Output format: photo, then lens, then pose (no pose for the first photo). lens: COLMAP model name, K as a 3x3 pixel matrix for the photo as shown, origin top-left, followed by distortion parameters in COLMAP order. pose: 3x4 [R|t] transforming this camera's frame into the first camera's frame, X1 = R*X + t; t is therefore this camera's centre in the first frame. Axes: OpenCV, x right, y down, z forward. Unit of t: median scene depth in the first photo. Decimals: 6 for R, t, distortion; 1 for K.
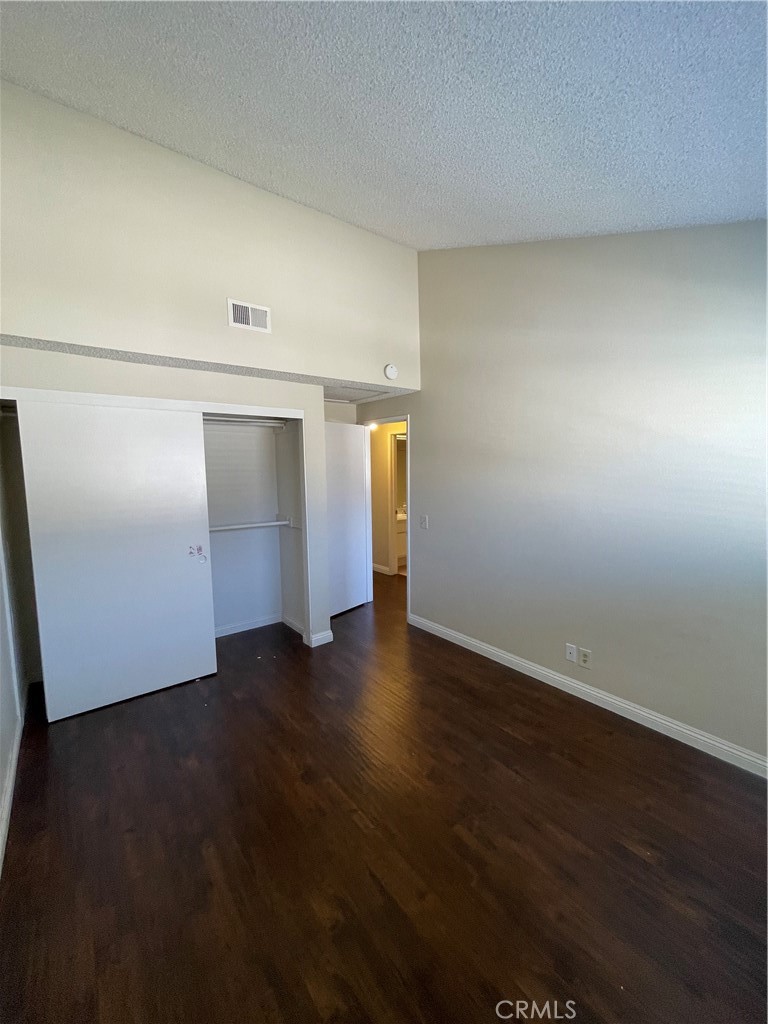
lens RADIAL K [[419.3, 0, 386.1], [0, 419.3, 508.1], [0, 0, 1]] dist [-0.004081, 0.003834]
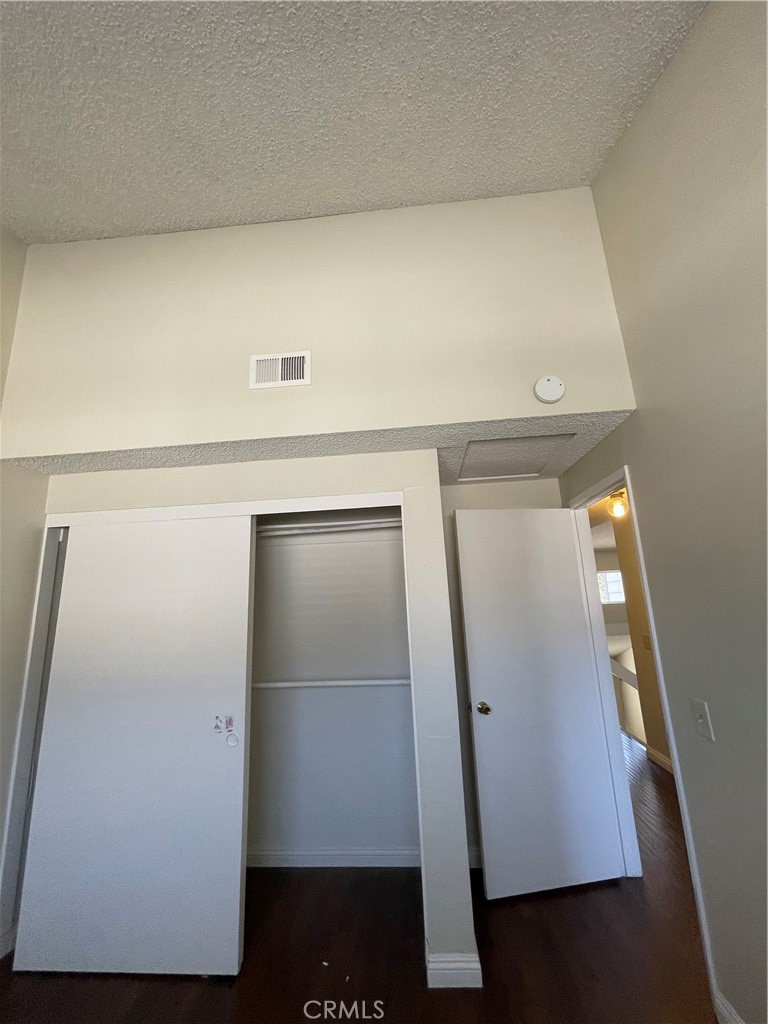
lens RADIAL K [[419.3, 0, 386.1], [0, 419.3, 508.1], [0, 0, 1]] dist [-0.004081, 0.003834]
pose [[0.731377, -0.168829, -0.660745, 0.195390], [-0.025653, 0.961376, -0.274040, -0.044090], [0.681490, 0.217377, 0.698798, 0.589169]]
